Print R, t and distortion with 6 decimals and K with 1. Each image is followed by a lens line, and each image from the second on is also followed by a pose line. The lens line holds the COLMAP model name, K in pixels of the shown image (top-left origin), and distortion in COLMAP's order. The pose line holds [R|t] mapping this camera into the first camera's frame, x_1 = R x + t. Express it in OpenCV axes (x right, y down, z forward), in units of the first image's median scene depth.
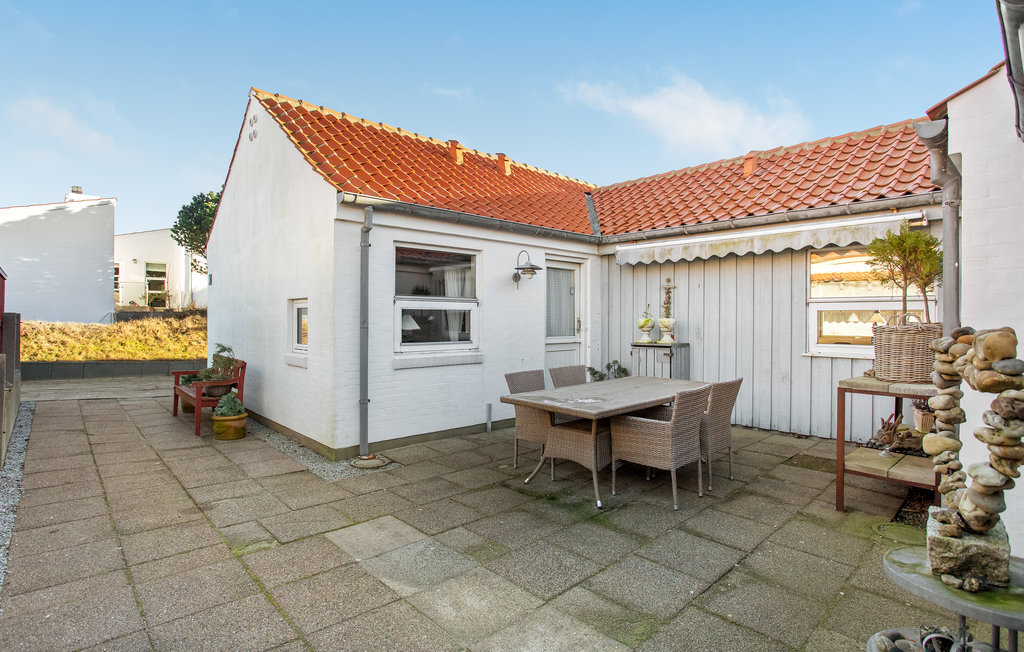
lens RADIAL K [[522.7, 0, 513.8], [0, 522.7, 323.8], [0, 0, 1]] dist [-0.010440, 0.000979]
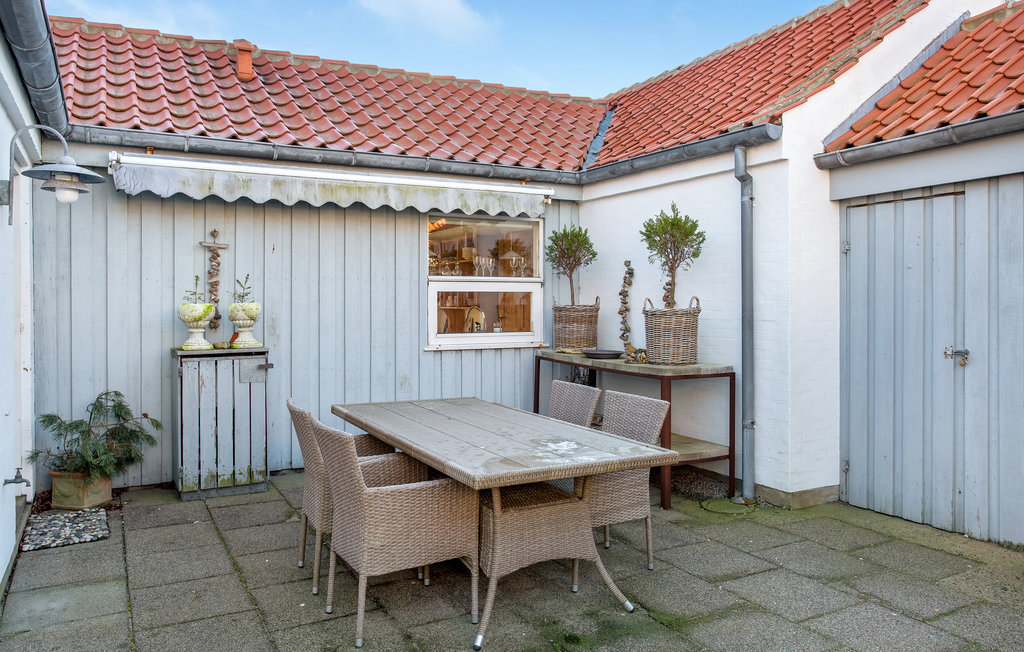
lens RADIAL K [[753.6, 0, 514.4], [0, 753.6, 316.1], [0, 0, 1]] dist [-0.009501, 0.004431]
pose [[0.250242, -0.024564, 0.967872, -0.451100], [0.012146, 0.999679, 0.022231, -0.011367], [-0.968107, 0.006192, 0.250460, 0.565223]]
